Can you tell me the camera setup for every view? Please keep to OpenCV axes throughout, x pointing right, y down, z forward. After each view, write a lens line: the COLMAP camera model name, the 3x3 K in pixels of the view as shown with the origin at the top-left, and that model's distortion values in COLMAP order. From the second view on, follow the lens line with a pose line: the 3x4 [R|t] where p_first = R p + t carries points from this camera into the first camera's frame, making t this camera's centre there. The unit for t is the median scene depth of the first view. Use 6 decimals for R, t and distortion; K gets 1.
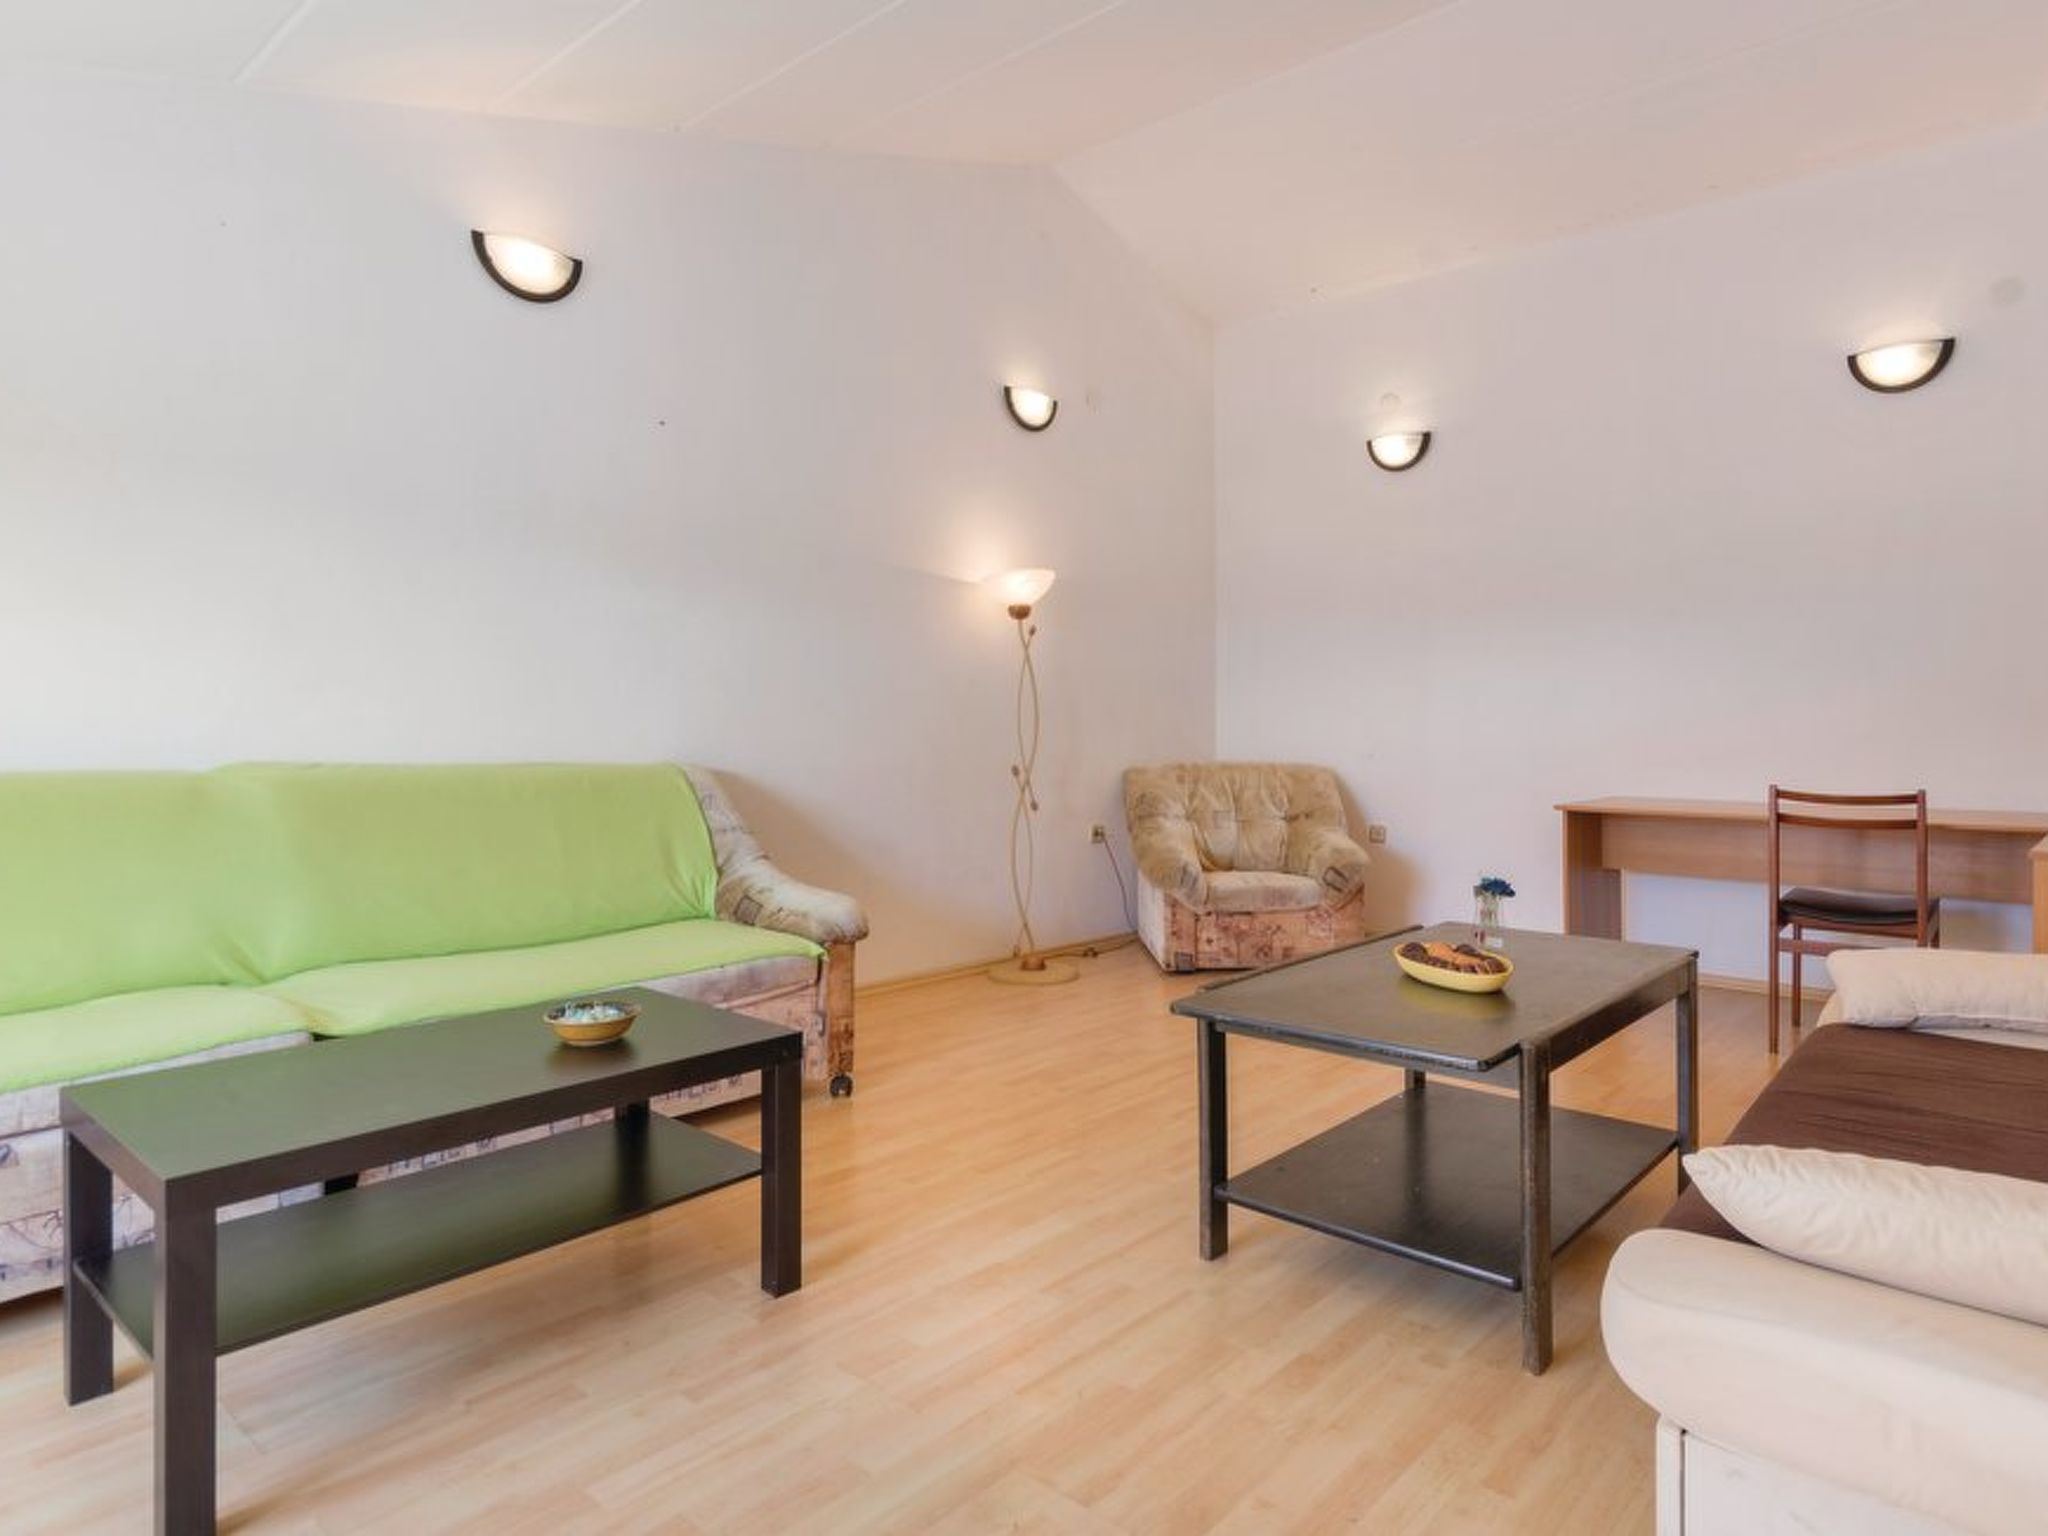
lens RADIAL K [[1153.4, 0, 1030.2], [0, 1153.4, 742.4], [0, 0, 1]] dist [-0.003183, 0.006175]
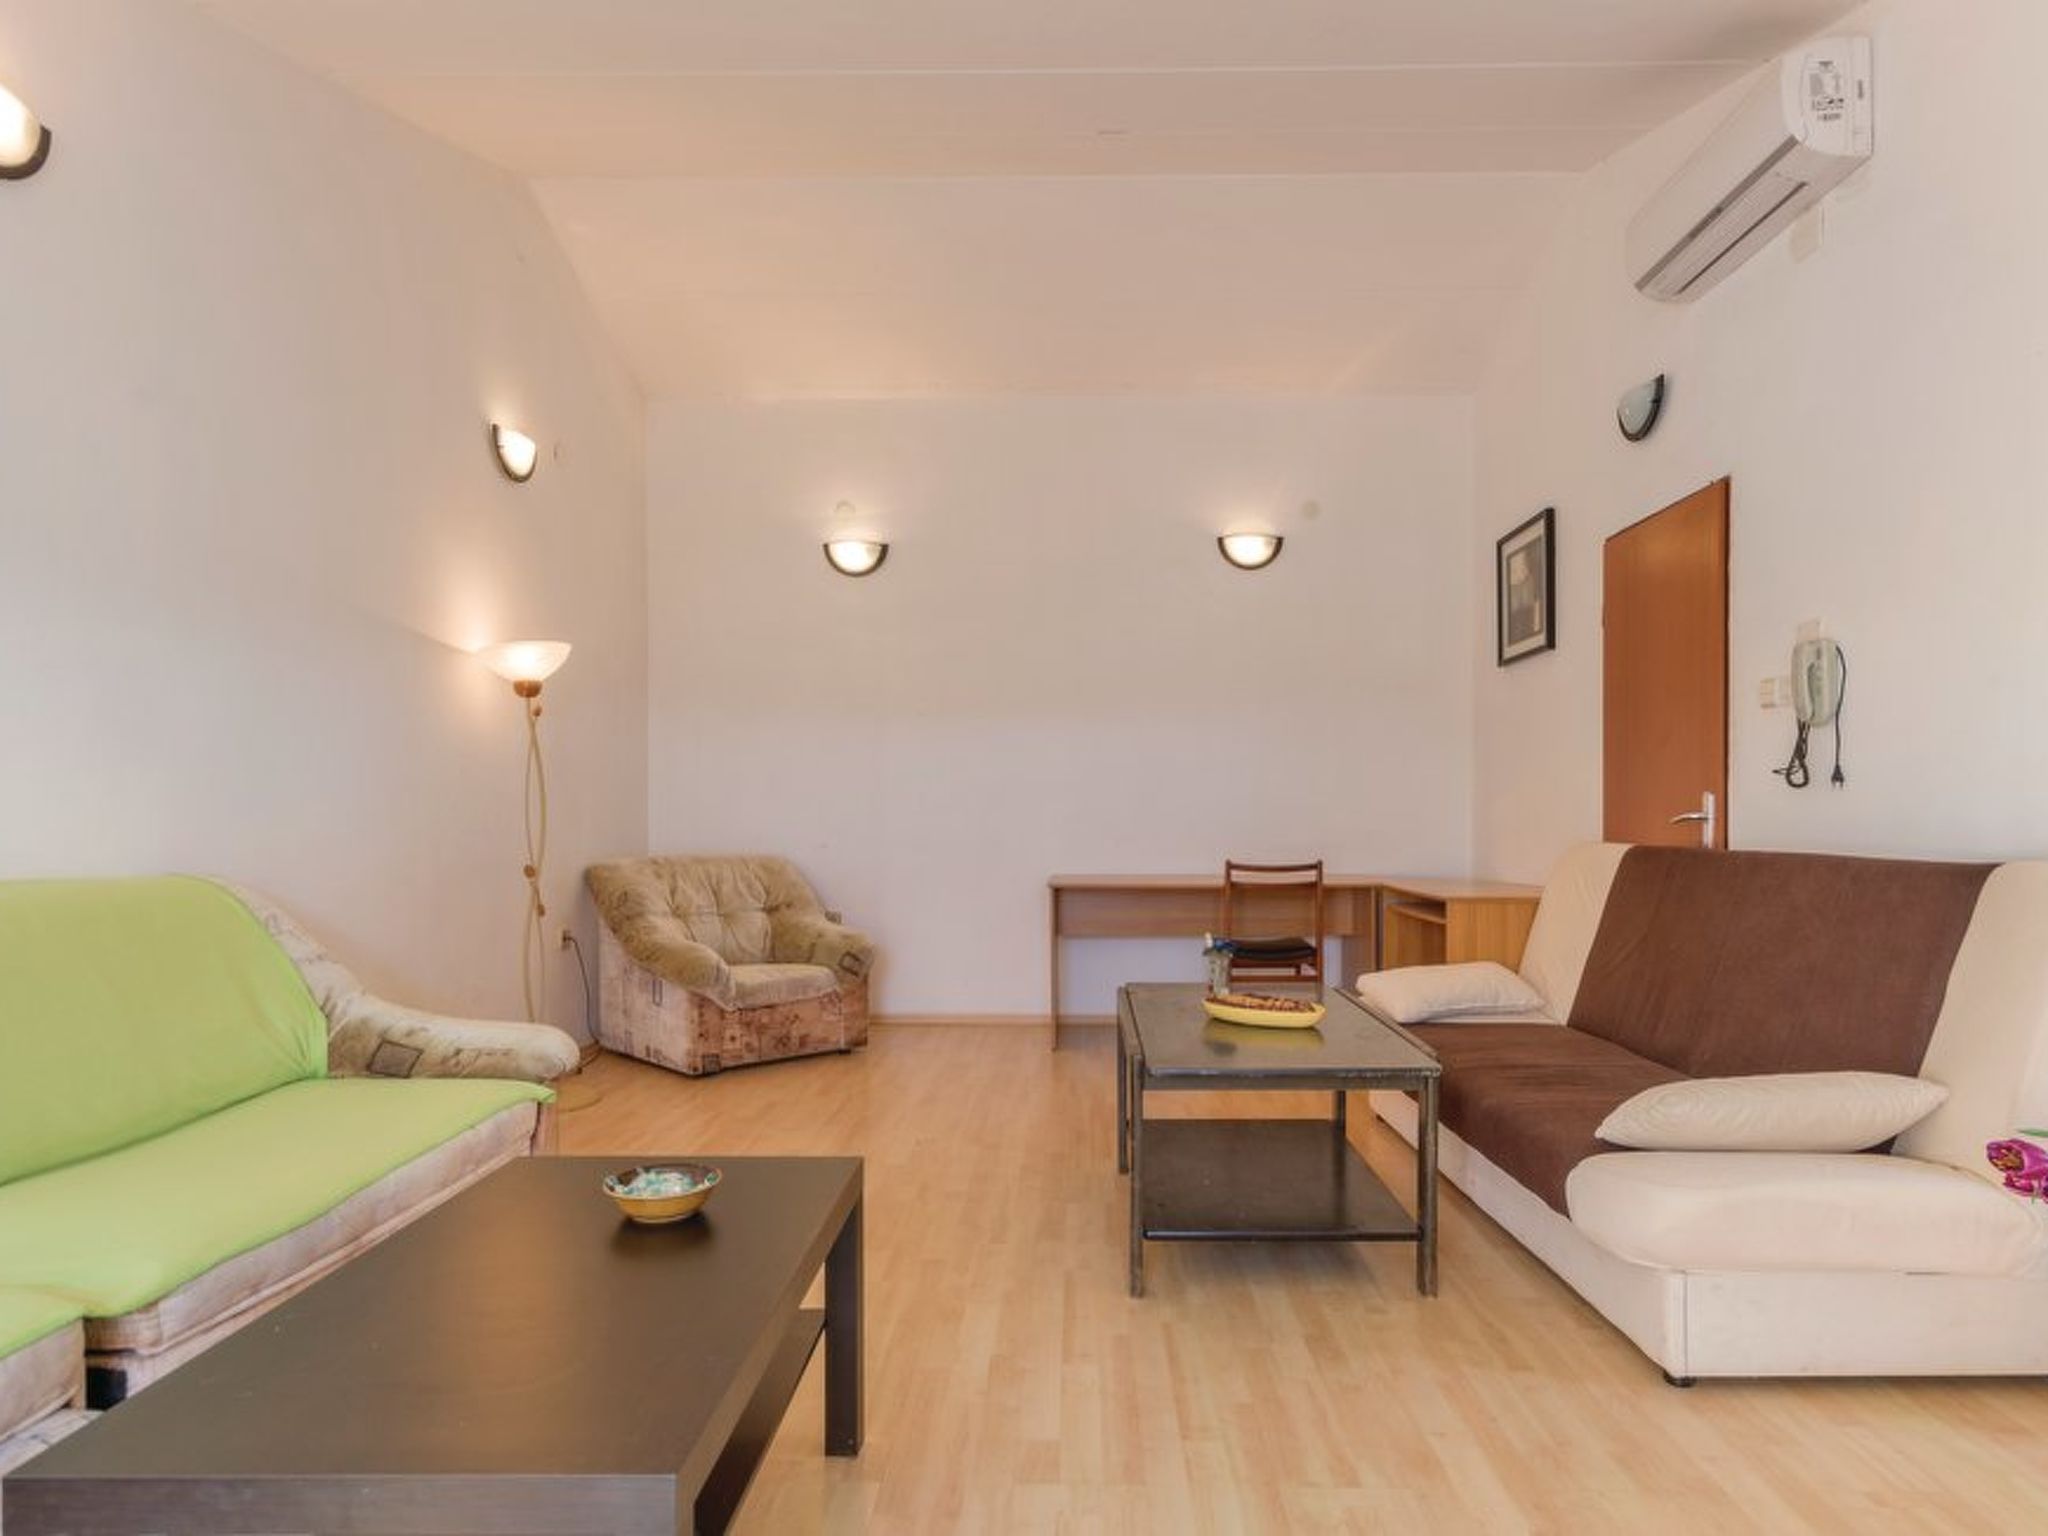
lens RADIAL K [[1153.4, 0, 1031.0], [0, 1153.4, 842.4], [0, 0, 1]] dist [-0.003183, 0.006175]
pose [[0.782362, -0.019884, 0.622507, -0.252285], [0.014861, 0.999802, 0.013258, -0.002957], [-0.622647, -0.001121, 0.782502, 0.079985]]
